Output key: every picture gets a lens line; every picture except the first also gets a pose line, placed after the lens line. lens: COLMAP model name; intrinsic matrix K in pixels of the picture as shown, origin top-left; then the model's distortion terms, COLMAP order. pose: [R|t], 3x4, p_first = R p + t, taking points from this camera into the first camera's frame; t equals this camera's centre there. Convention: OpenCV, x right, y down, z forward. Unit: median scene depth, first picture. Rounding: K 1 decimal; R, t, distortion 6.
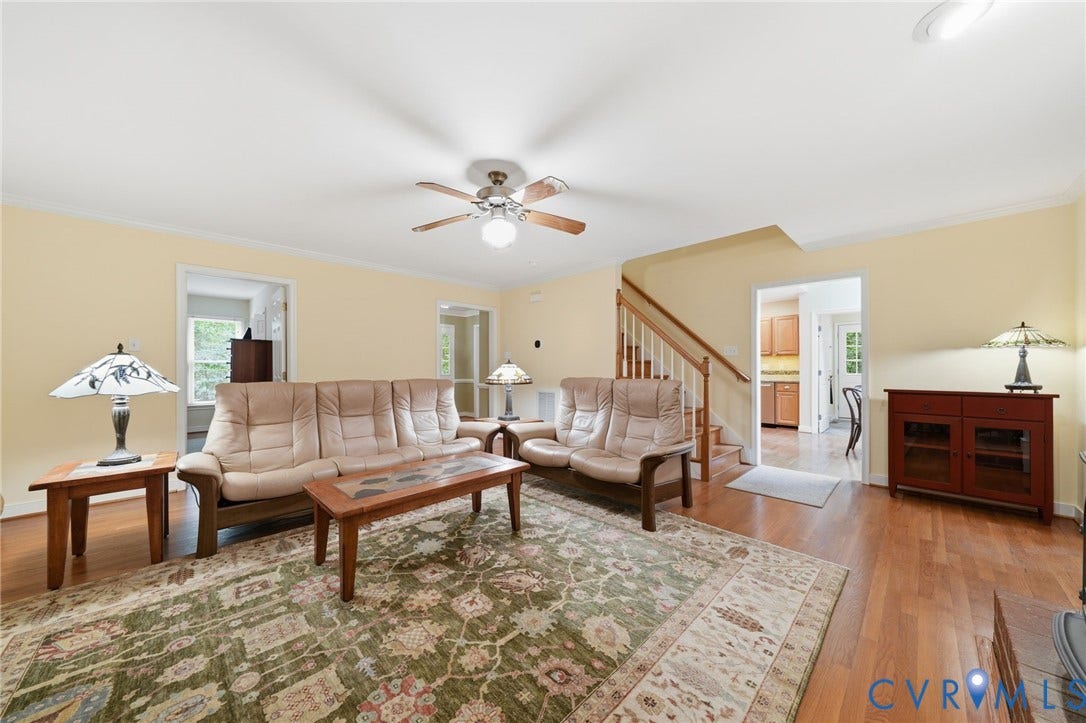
lens RADIAL K [[375.0, 0, 547.0], [0, 375.0, 367.6], [0, 0, 1]] dist [-0.002052, -0.000031]
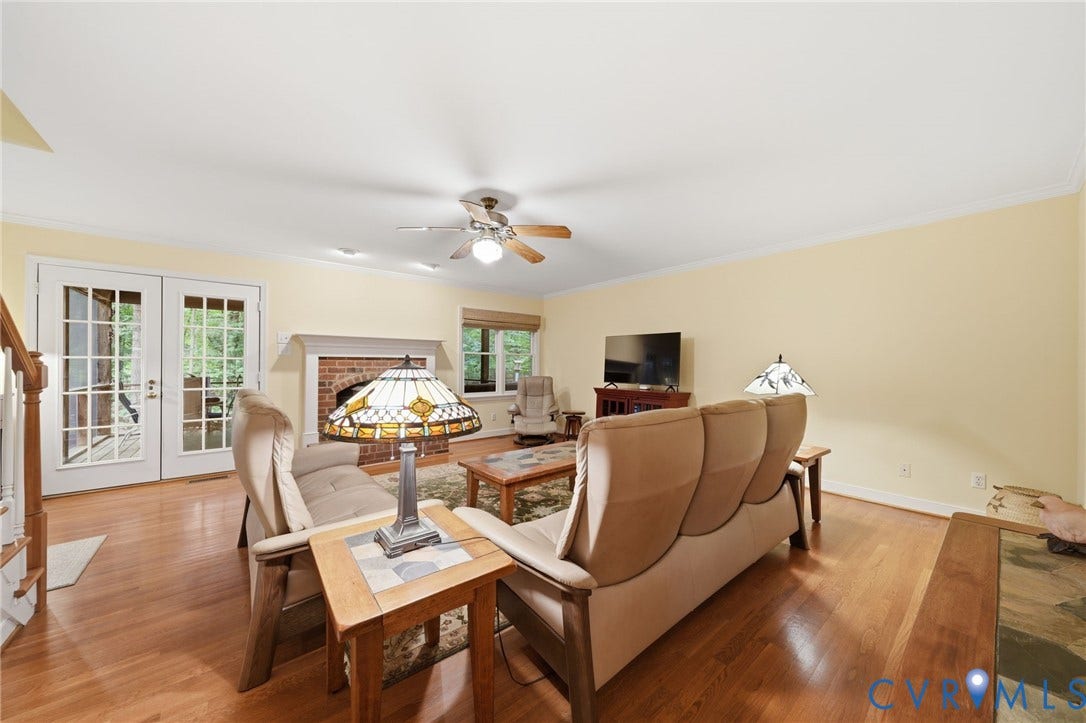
lens RADIAL K [[375.0, 0, 539.8], [0, 375.0, 361.8], [0, 0, 1]] dist [-0.002052, -0.000031]
pose [[-0.994885, -0.005484, 0.100869, -0.502003], [-0.005806, 0.999979, -0.002899, -0.036720], [-0.100851, -0.003469, -0.994896, 2.662836]]
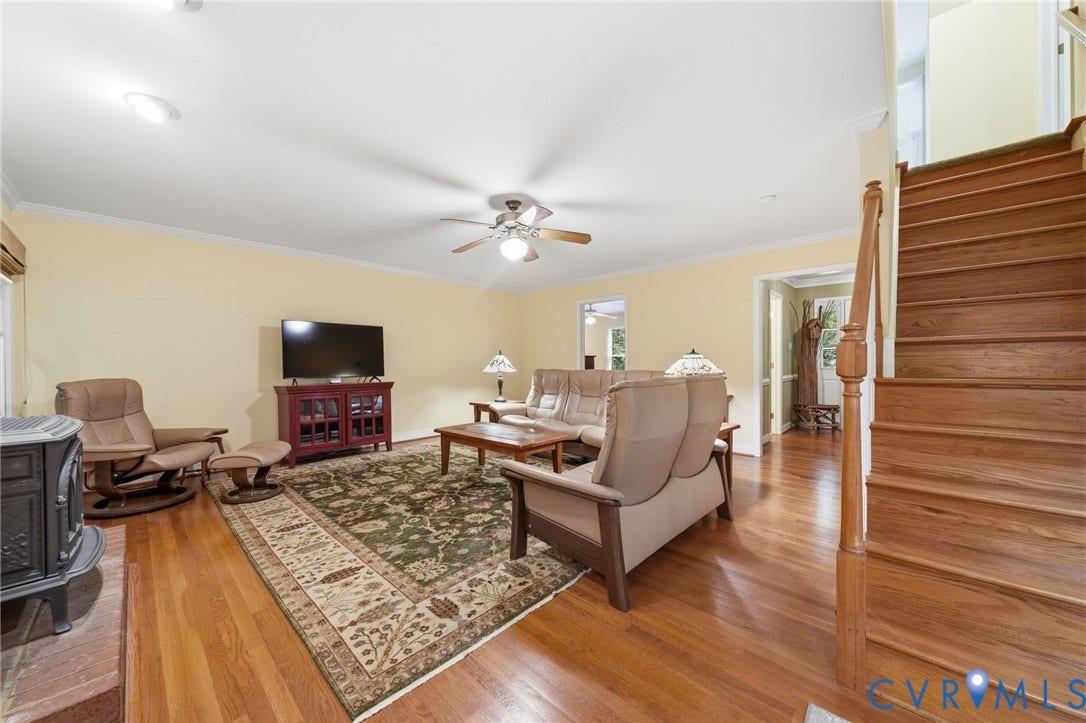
lens RADIAL K [[398.8, 0, 543.2], [0, 398.8, 361.9], [0, 0, 1]] dist [-0.000766, -0.000129]
pose [[0.026872, 0.001425, -0.999638, 1.482338], [0.004058, 0.999991, 0.001534, 0.006899], [0.999631, -0.004098, 0.026866, 1.338945]]
